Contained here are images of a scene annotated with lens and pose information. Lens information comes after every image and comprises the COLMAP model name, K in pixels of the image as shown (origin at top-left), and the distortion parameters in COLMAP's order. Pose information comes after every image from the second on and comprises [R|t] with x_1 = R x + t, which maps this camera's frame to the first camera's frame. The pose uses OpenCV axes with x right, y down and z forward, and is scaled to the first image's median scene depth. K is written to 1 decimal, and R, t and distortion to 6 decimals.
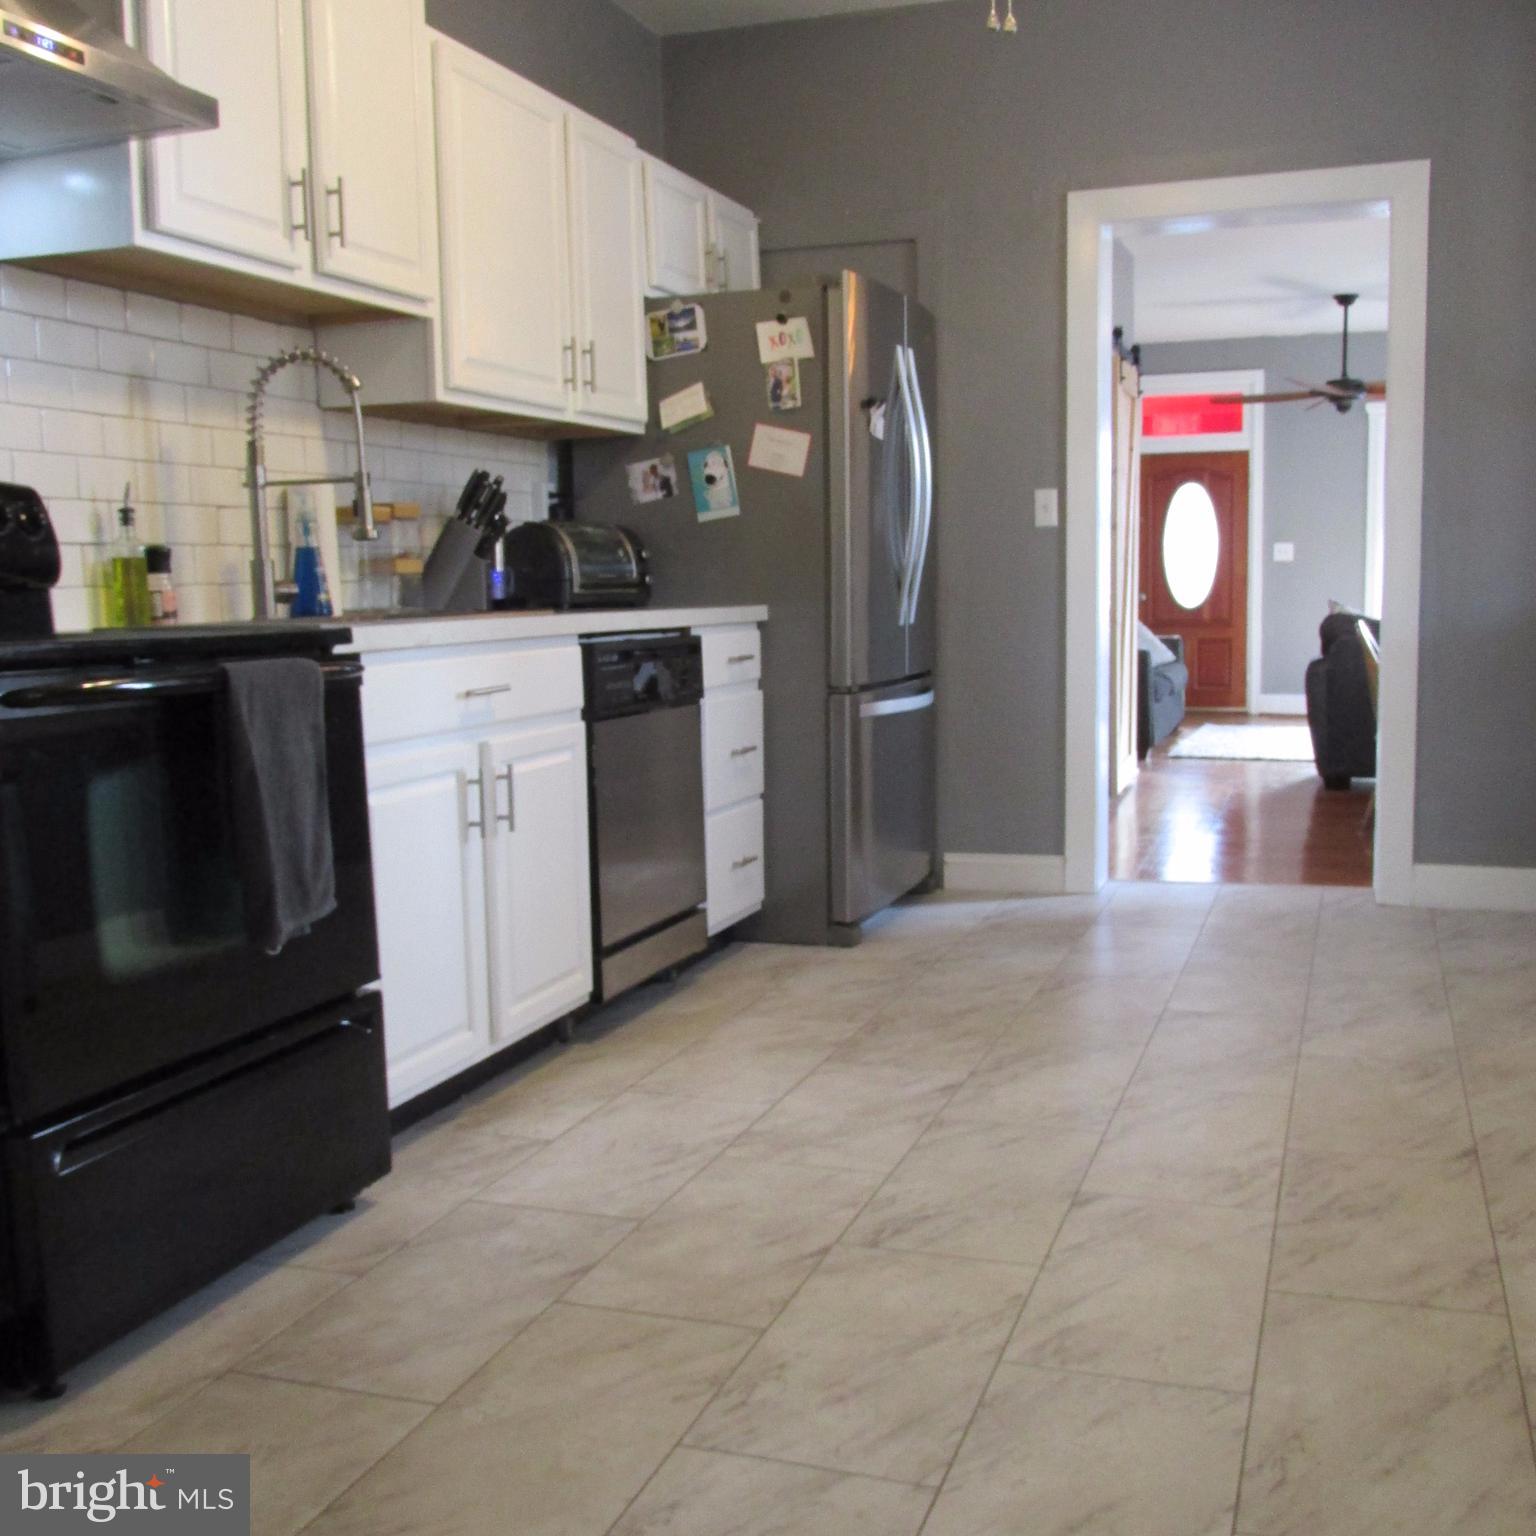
lens RADIAL K [[1695.9, 0, 781.9], [0, 1695.9, 765.7], [0, 0, 1]] dist [-0.030430, 0.000000]
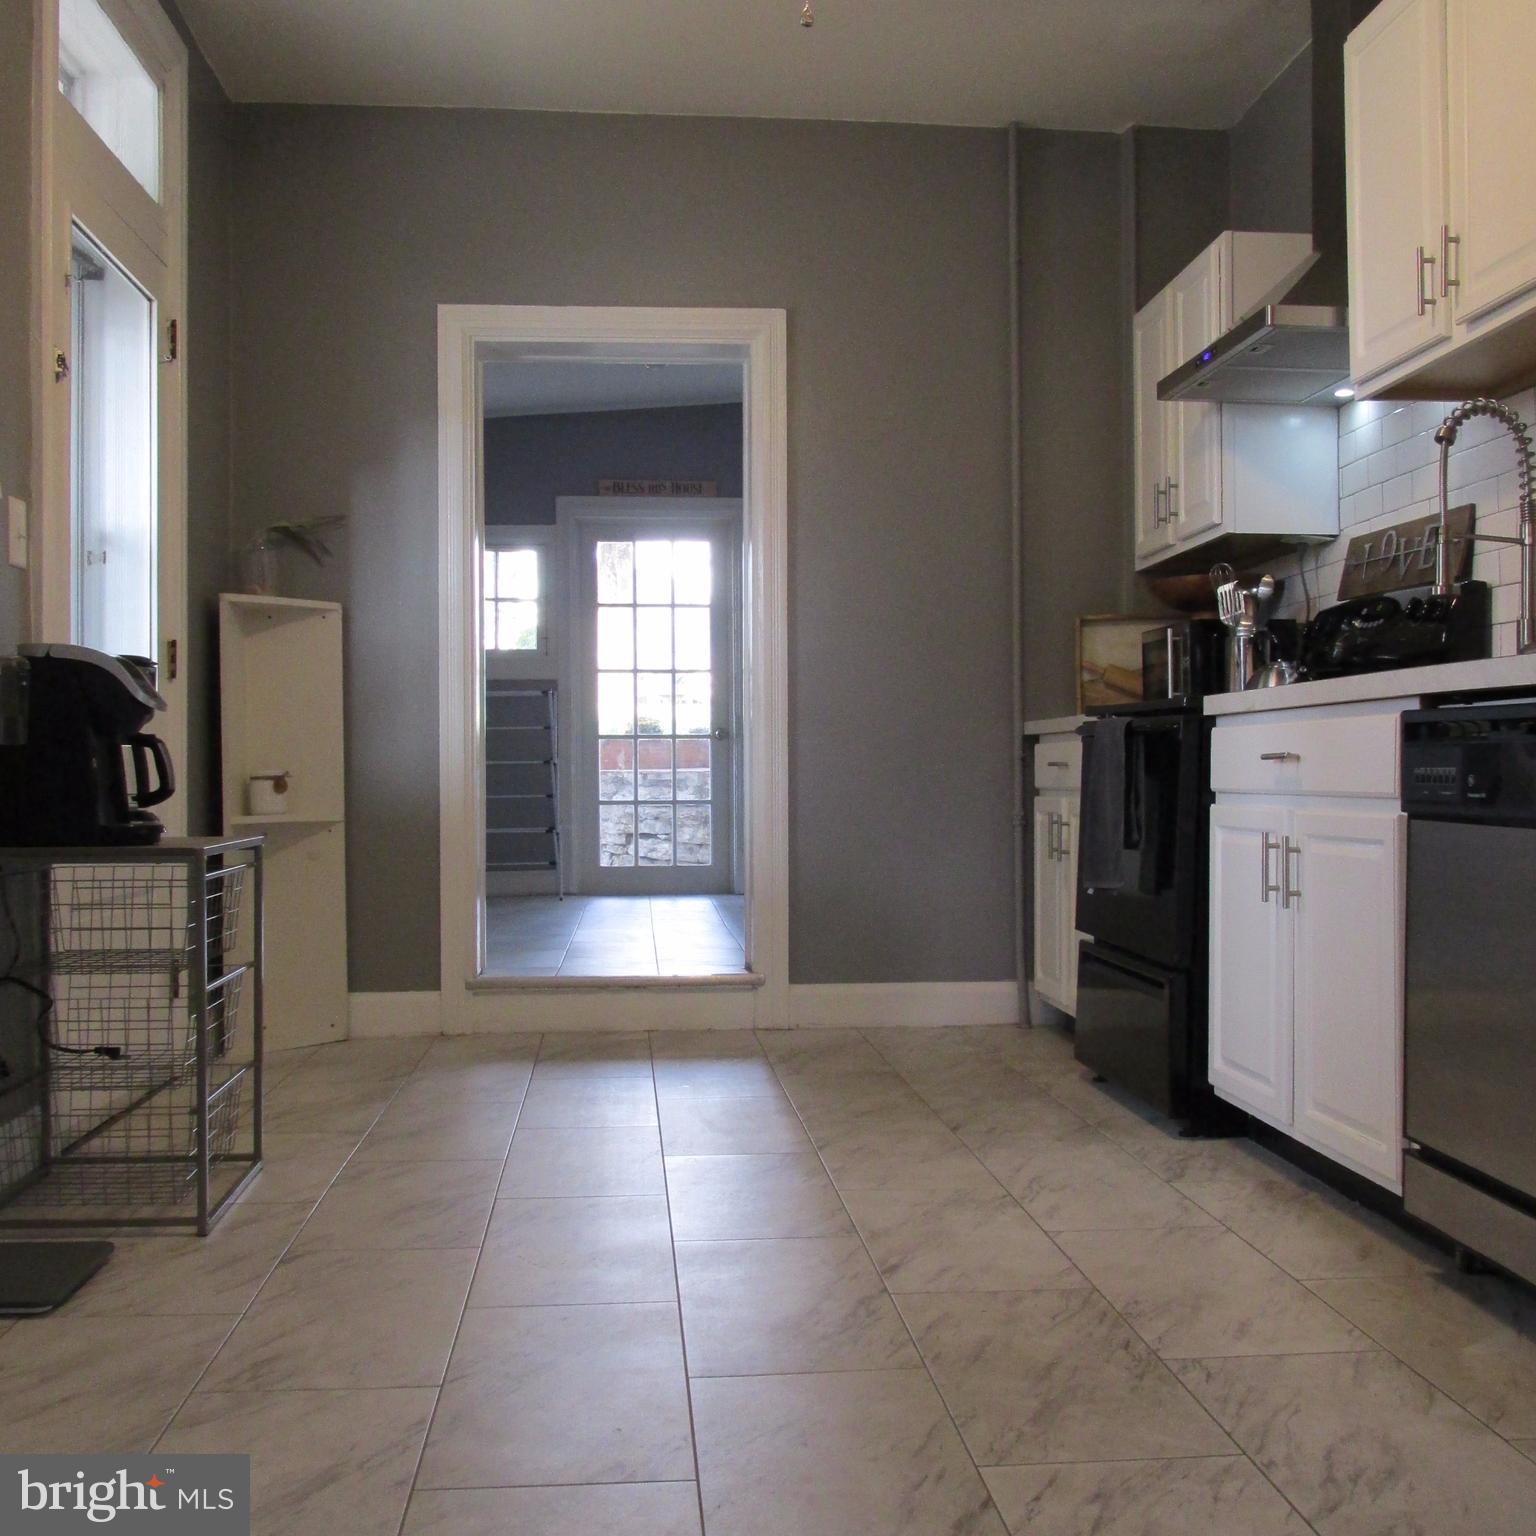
lens RADIAL K [[1695.9, 0, 759.3], [0, 1695.9, 766.5], [0, 0, 1]] dist [-0.030430, 0.000000]
pose [[-0.915147, 0.019285, -0.402658, 0.390747], [-0.025417, 0.994107, 0.105378, -0.105210], [0.402317, 0.106670, -0.909265, 1.392380]]
